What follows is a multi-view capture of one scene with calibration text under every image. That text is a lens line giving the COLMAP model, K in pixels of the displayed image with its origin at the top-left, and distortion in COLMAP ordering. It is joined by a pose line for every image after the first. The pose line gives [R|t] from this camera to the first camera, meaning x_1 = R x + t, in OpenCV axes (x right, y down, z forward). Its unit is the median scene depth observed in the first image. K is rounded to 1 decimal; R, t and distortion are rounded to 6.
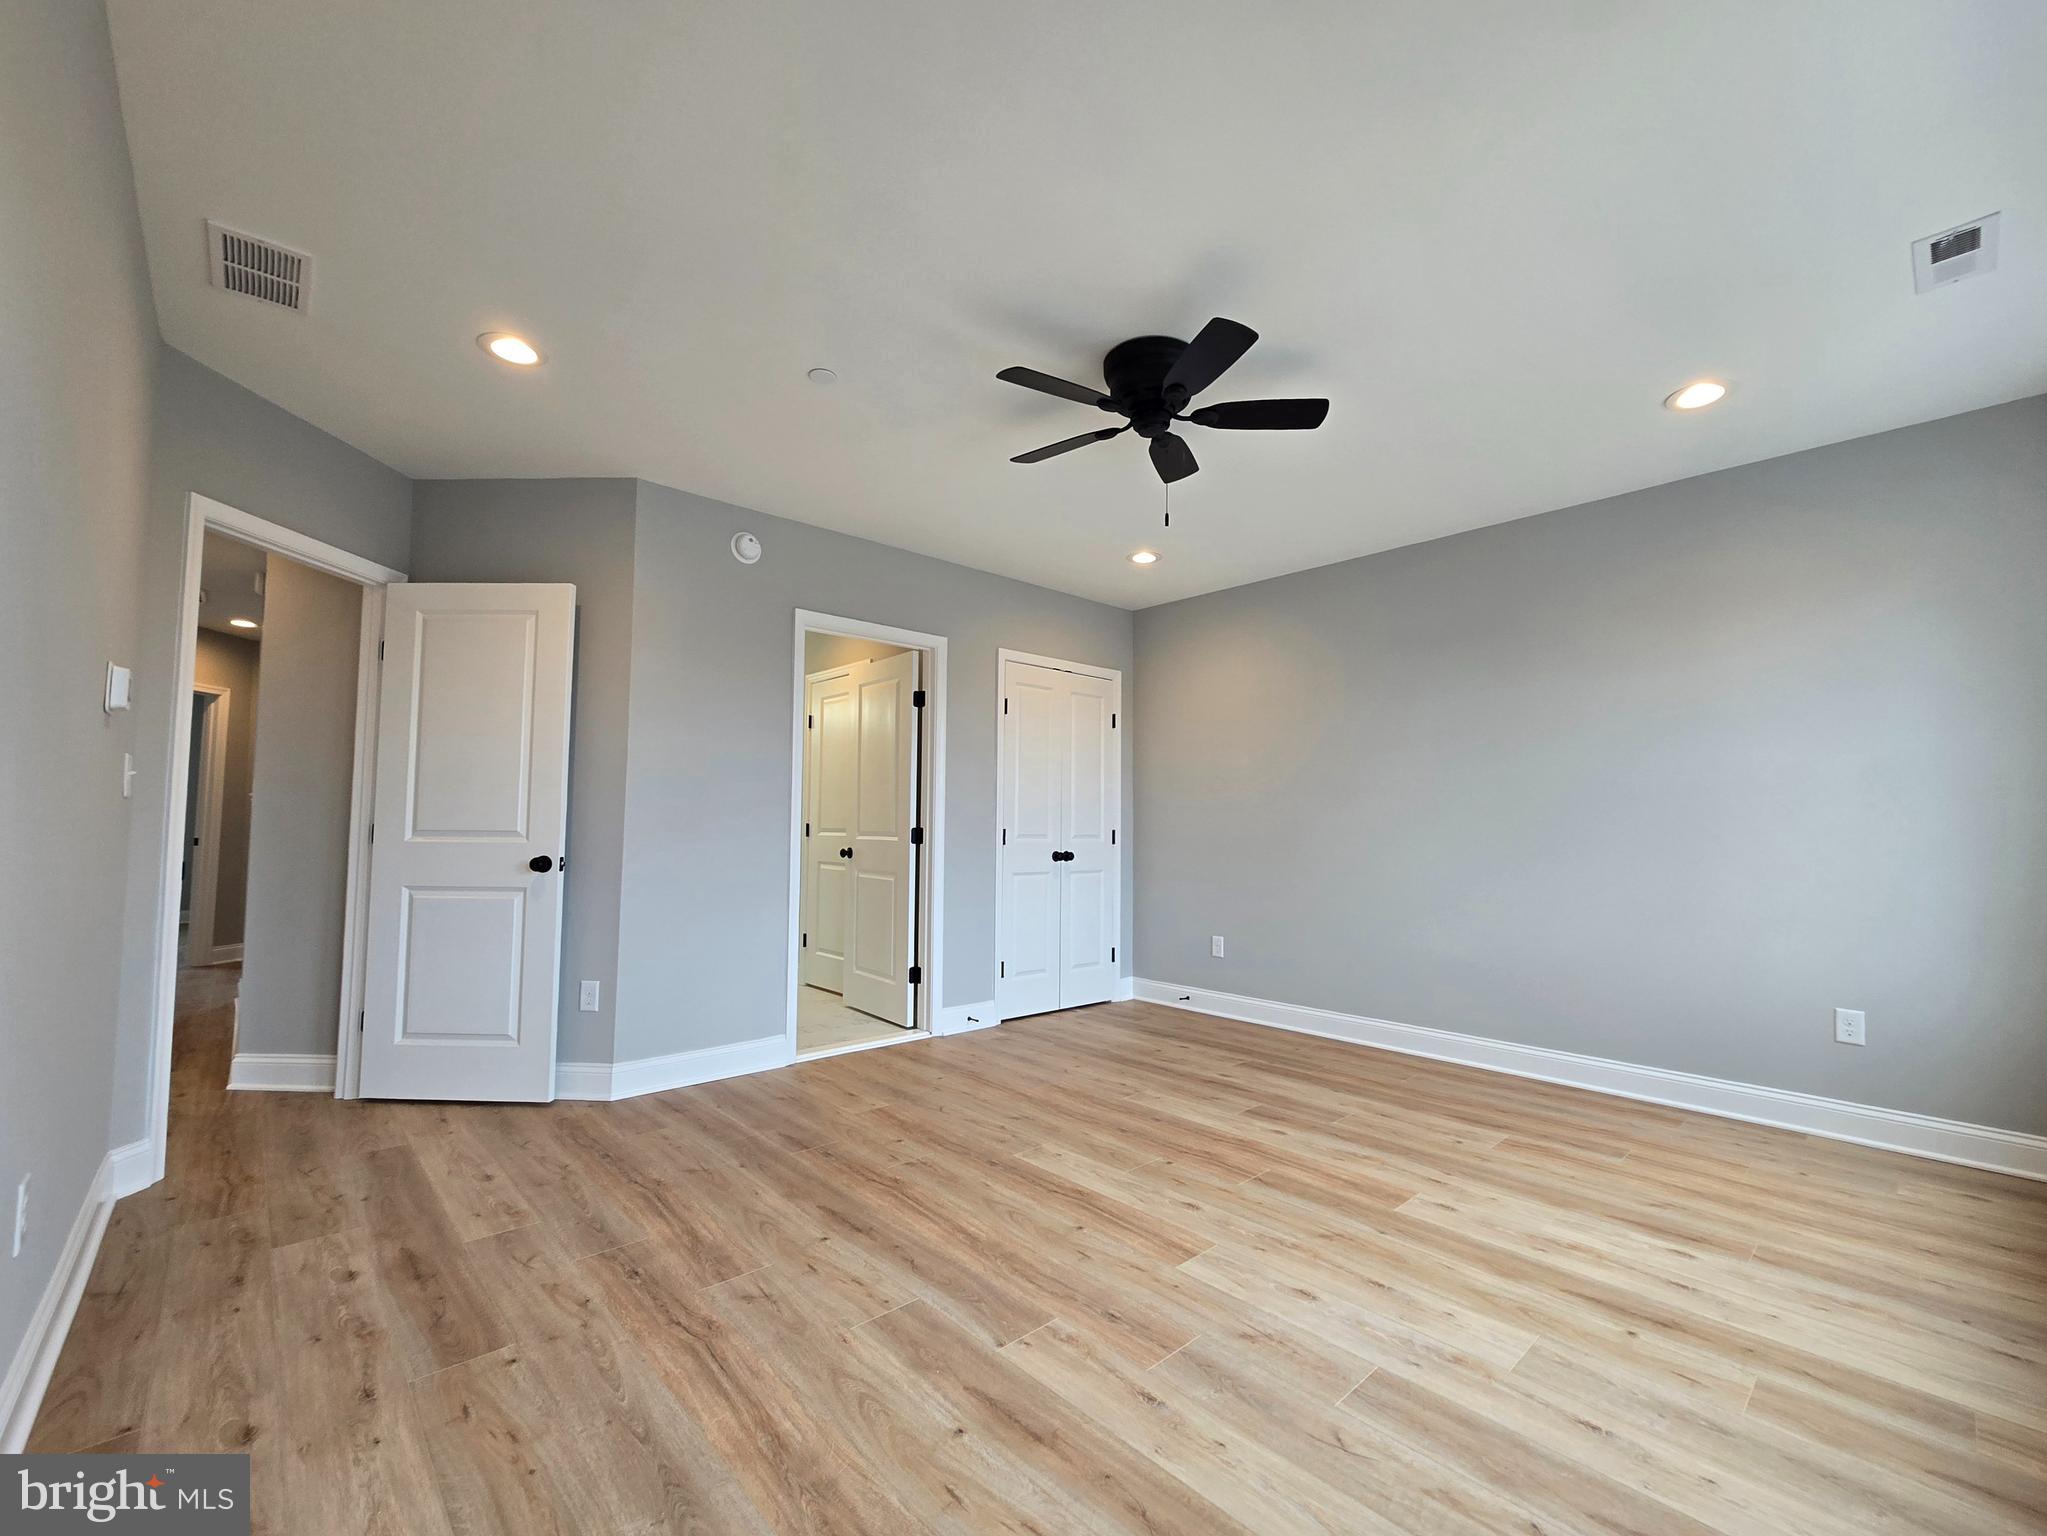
lens RADIAL K [[866.4, 0, 1038.1], [0, 866.4, 768.0], [0, 0, 1]] dist [-0.001486, 0.000582]
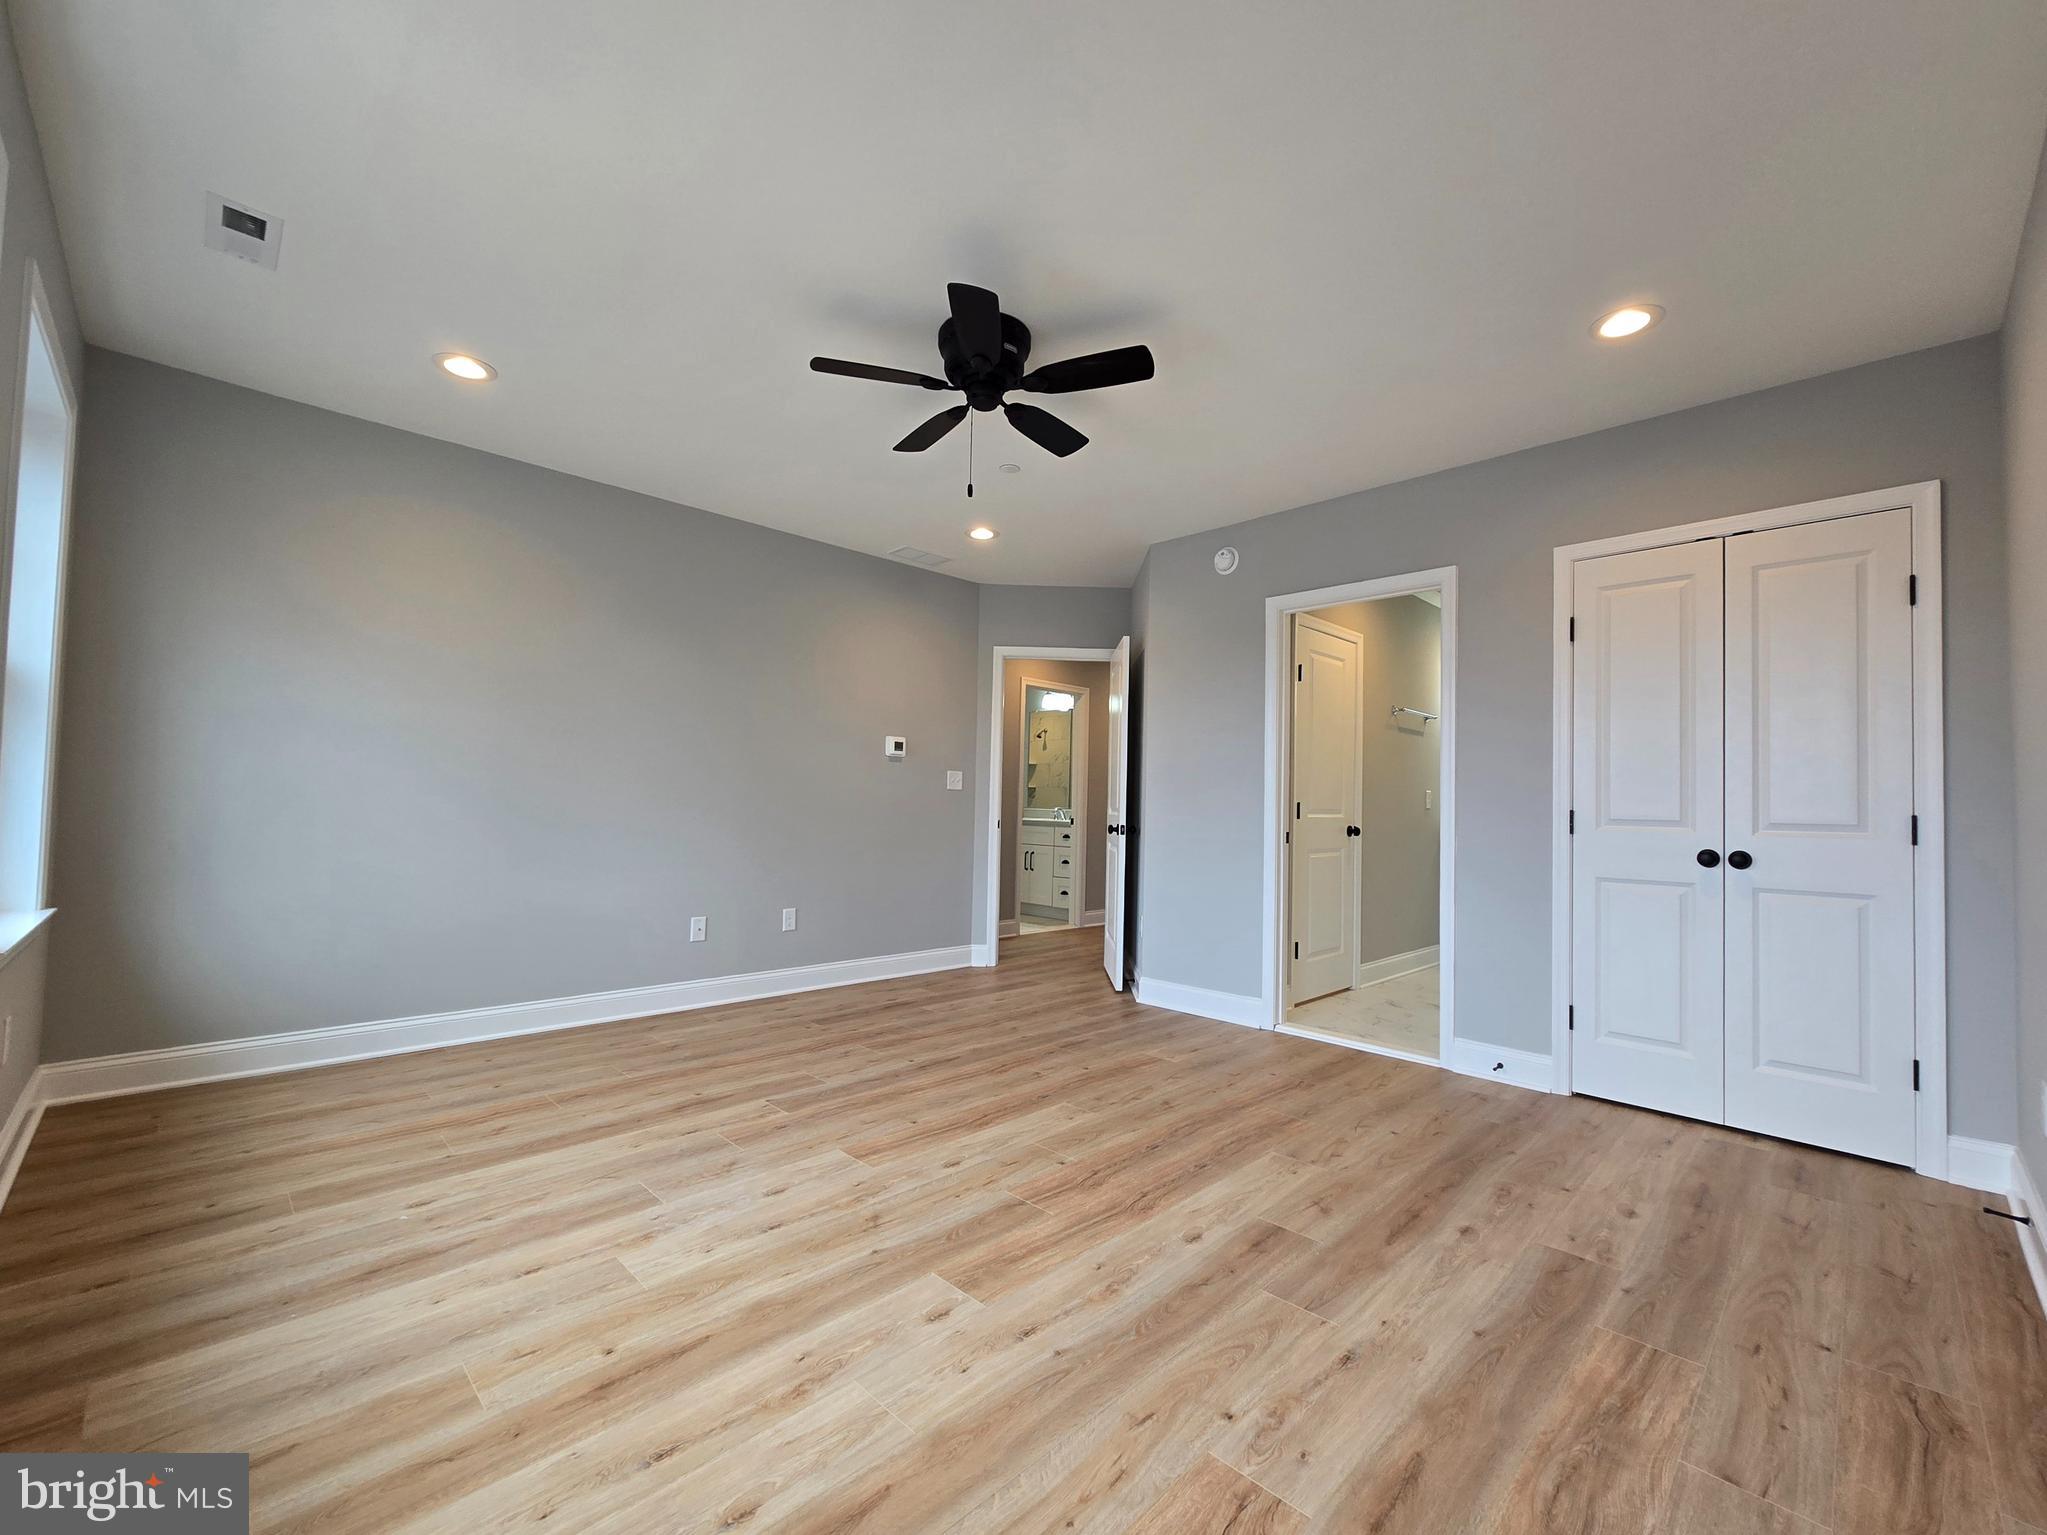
lens RADIAL K [[852.8, 0, 1023.5], [0, 852.8, 767.5], [0, 0, 1]] dist [-0.002720, -0.000079]
pose [[0.025684, -0.054445, -0.998186, 1.121994], [0.050308, 0.997321, -0.053103, 0.091477], [0.998403, -0.048853, 0.028354, 1.004732]]
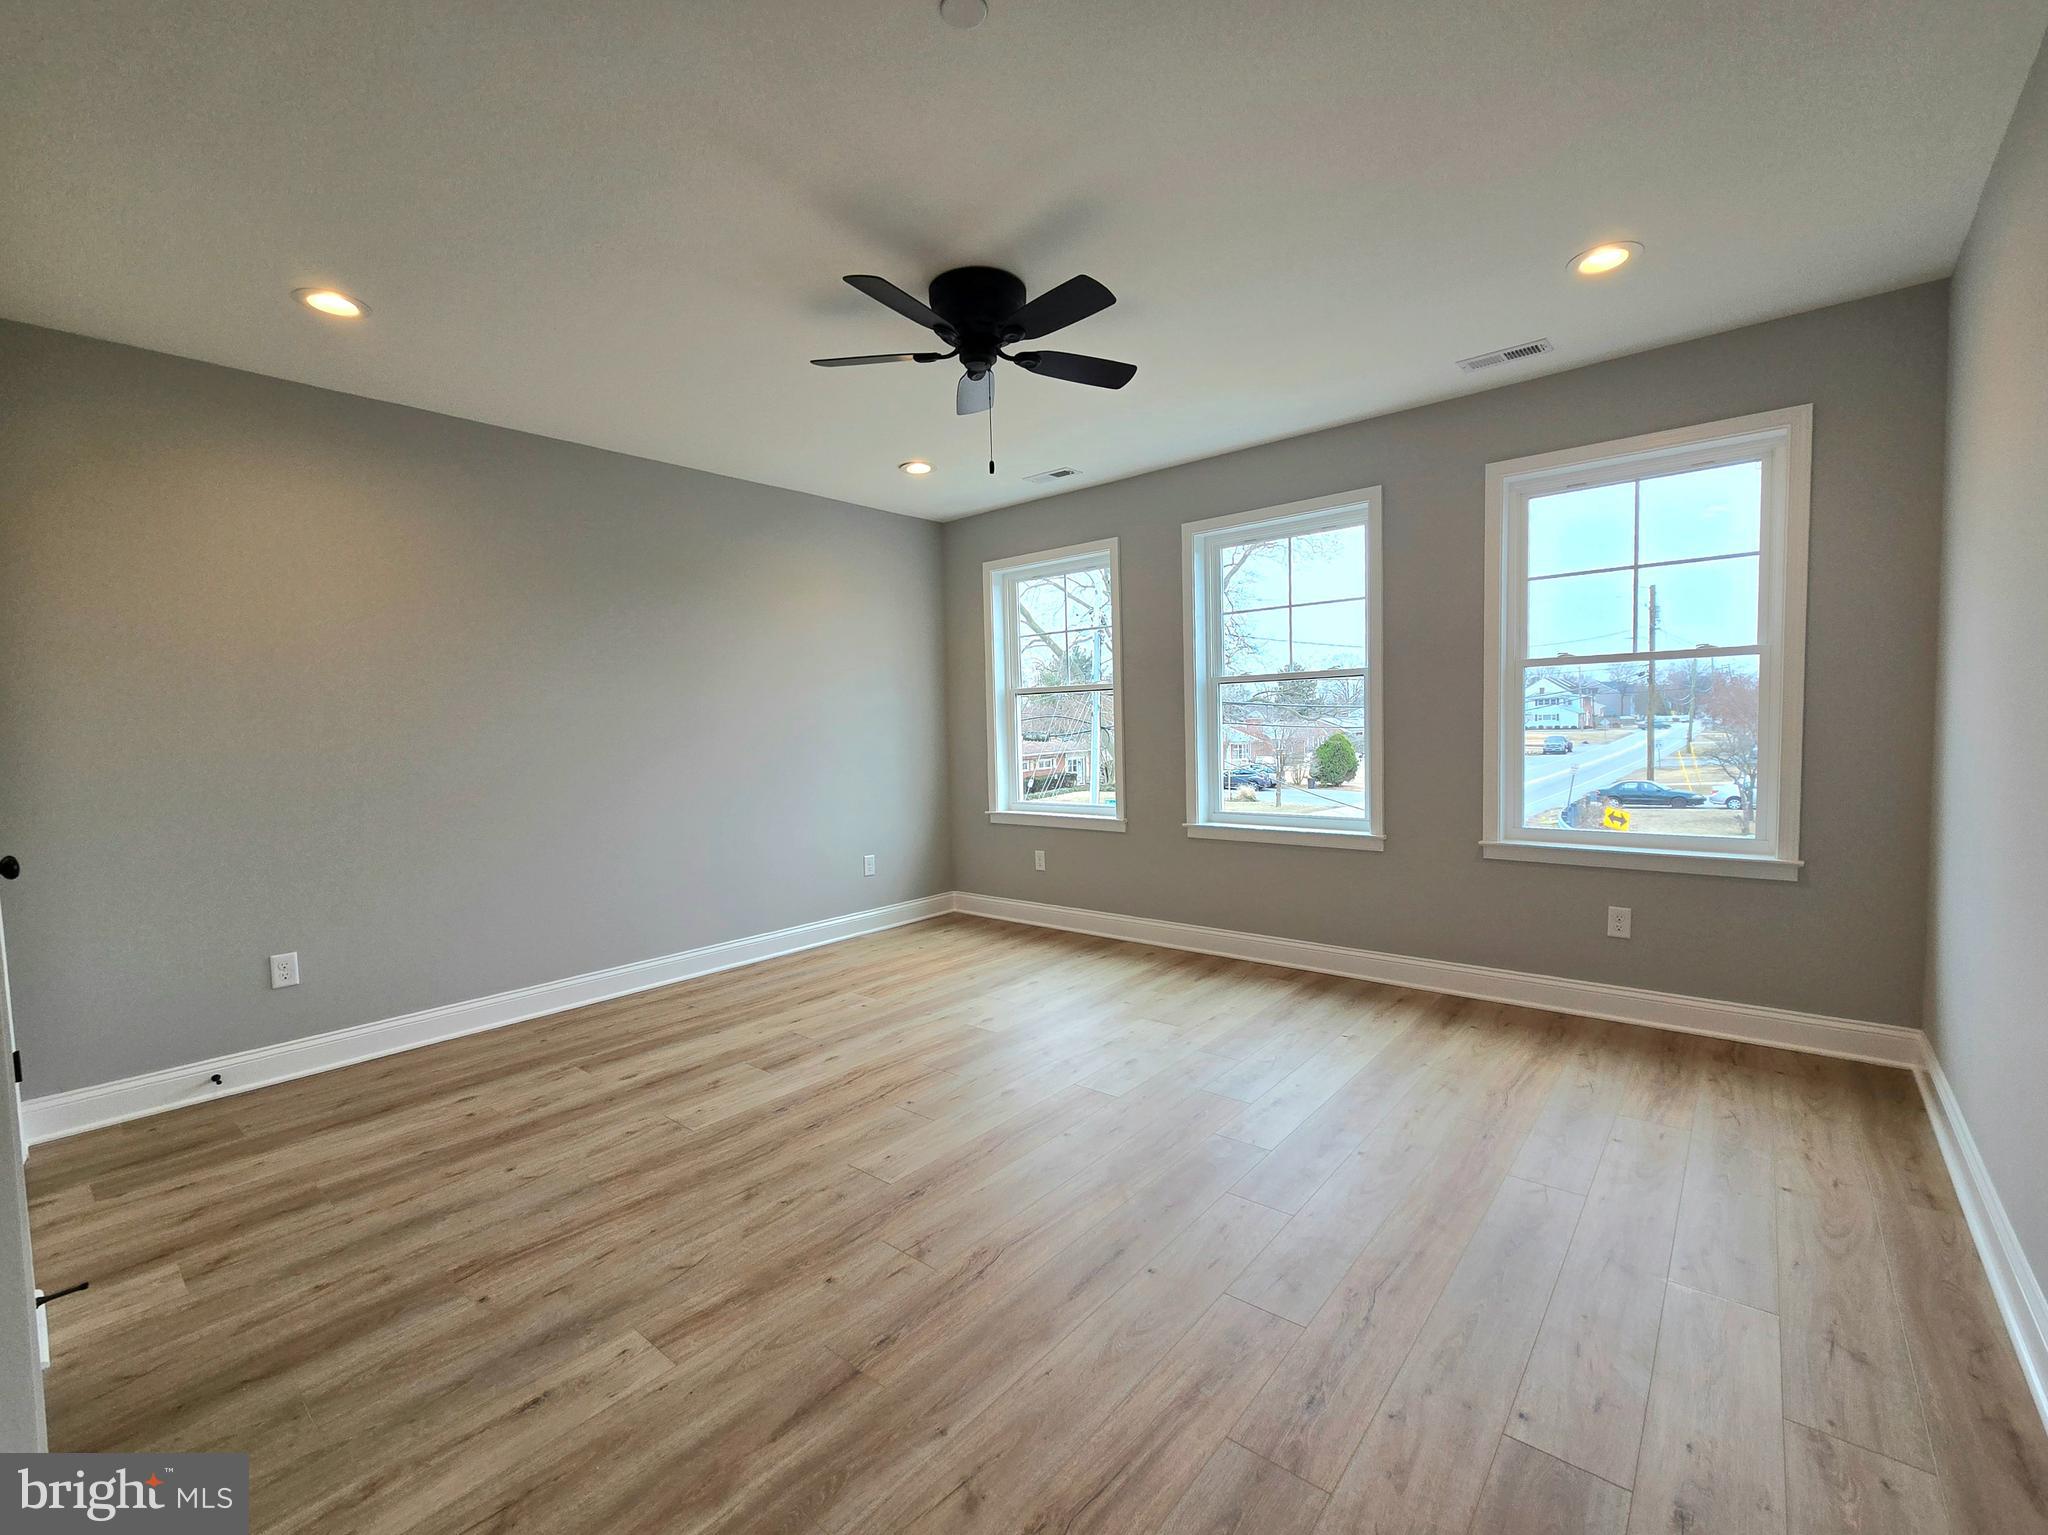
lens RADIAL K [[866.8, 0, 1038.6], [0, 866.8, 767.5], [0, 0, 1]] dist [-0.001486, 0.000582]
pose [[-0.135210, -0.052874, 0.989405, -0.887763], [-0.046489, 0.997814, 0.046970, 0.014280], [-0.989726, -0.039646, -0.137373, 1.057291]]
